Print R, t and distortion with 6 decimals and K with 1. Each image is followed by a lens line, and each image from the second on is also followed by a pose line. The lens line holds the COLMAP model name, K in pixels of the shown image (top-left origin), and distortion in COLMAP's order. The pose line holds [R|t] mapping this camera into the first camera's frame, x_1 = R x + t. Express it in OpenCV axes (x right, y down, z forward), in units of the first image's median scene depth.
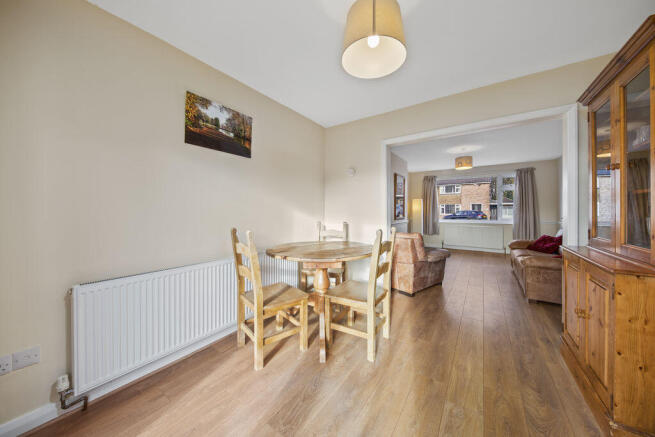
lens RADIAL K [[225.0, 0, 332.5], [0, 225.0, 212.7], [0, 0, 1]] dist [-0.000562, -0.000096]
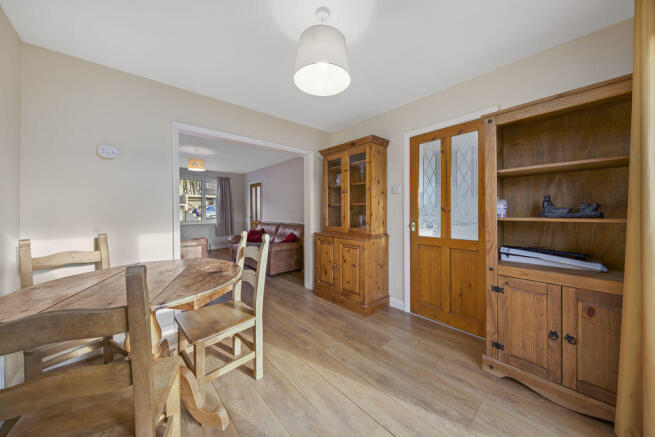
lens RADIAL K [[225.0, 0, 332.5], [0, 225.0, 212.7], [0, 0, 1]] dist [-0.000562, -0.000096]
pose [[0.230673, -0.011053, 0.972969, -0.590439], [0.013291, 0.999878, 0.008207, -0.018687], [-0.972941, 0.011039, 0.230791, 0.447335]]
